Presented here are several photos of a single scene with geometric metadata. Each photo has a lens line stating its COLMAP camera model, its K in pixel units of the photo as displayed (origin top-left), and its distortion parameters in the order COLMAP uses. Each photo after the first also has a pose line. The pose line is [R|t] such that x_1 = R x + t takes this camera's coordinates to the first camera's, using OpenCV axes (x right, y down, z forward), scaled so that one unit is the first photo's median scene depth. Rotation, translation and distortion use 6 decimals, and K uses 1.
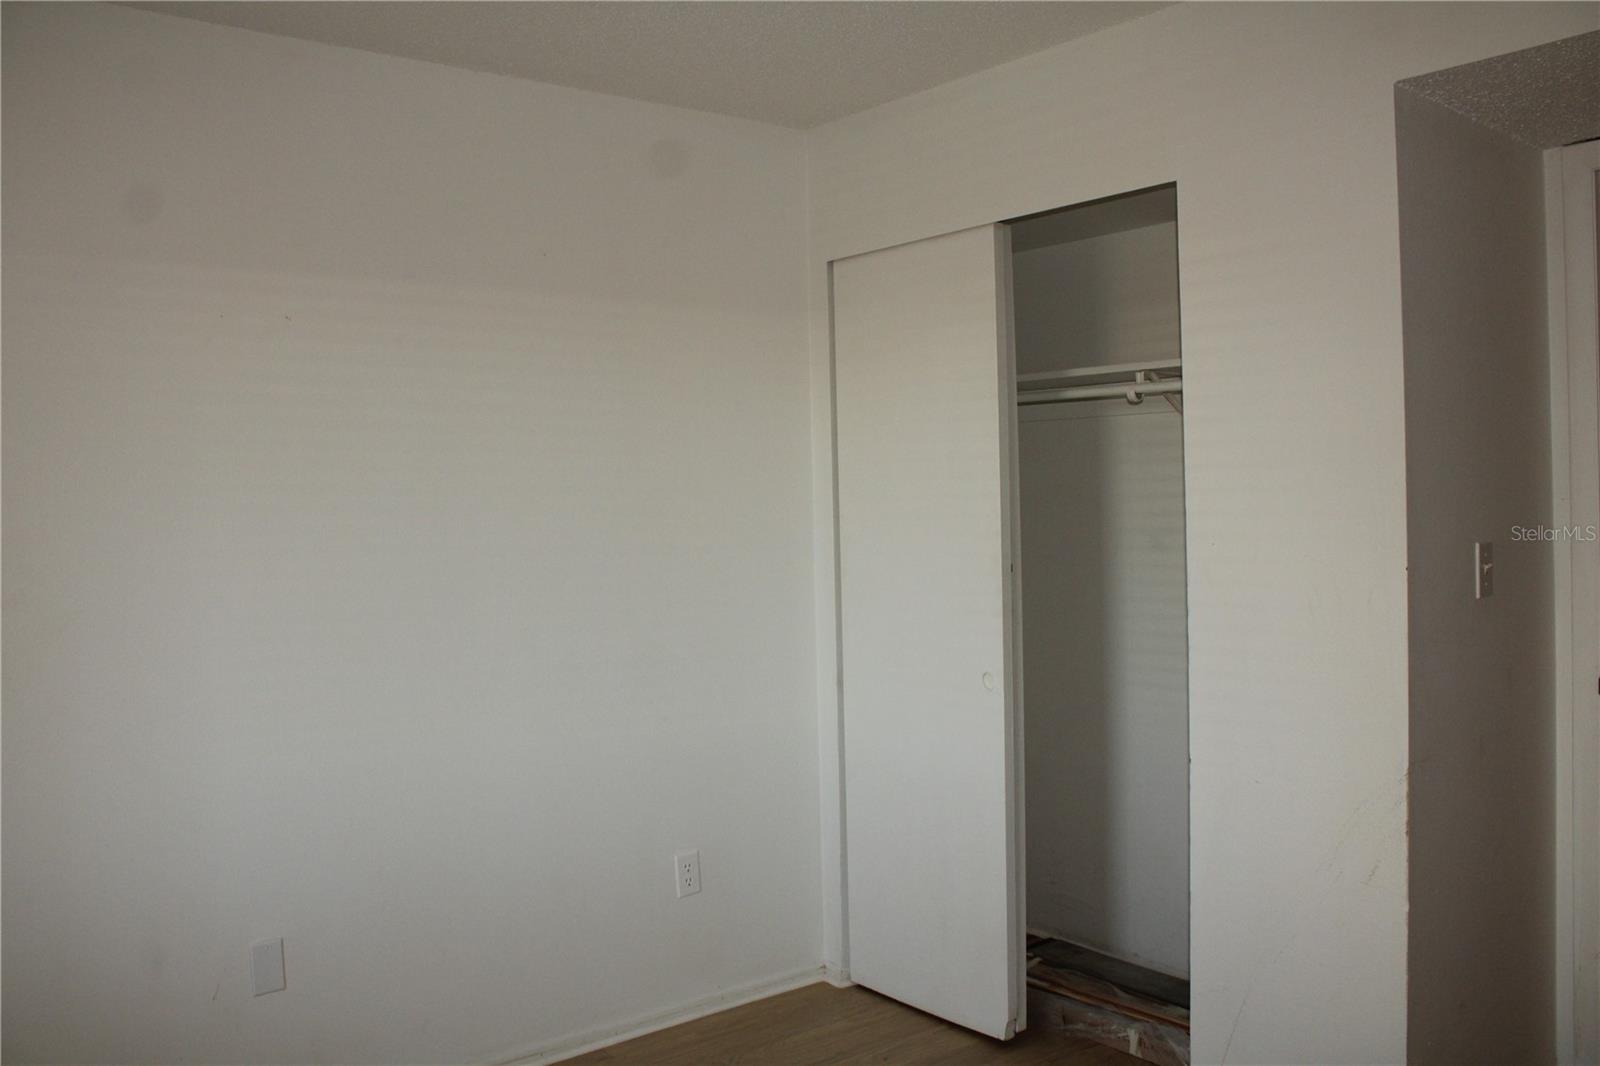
lens RADIAL K [[1369.7, 0, 800.7], [0, 1369.7, 532.3], [0, 0, 1]] dist [-0.158367, 0.131584]
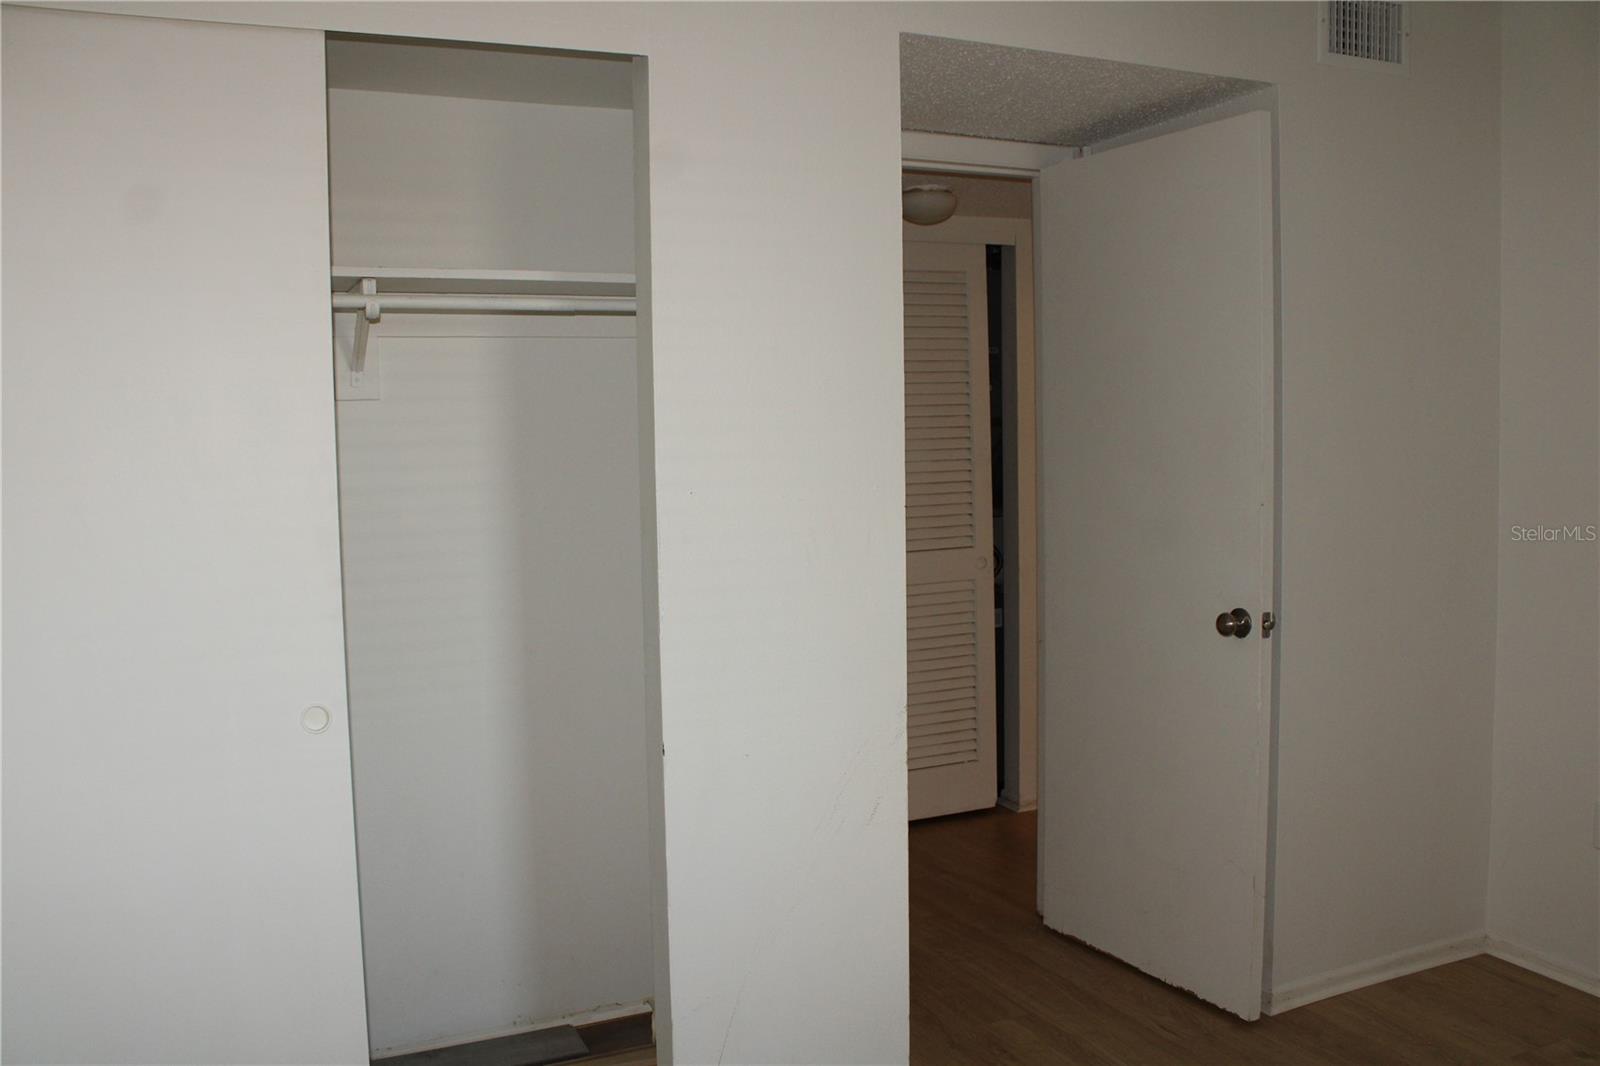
lens RADIAL K [[1369.7, 0, 800.7], [0, 1369.7, 533.6], [0, 0, 1]] dist [-0.158367, 0.131584]
pose [[0.245760, -0.053446, 0.967856, -0.443774], [0.037142, 0.998265, 0.045694, -0.002461], [-0.968619, 0.024719, 0.247319, 0.613871]]
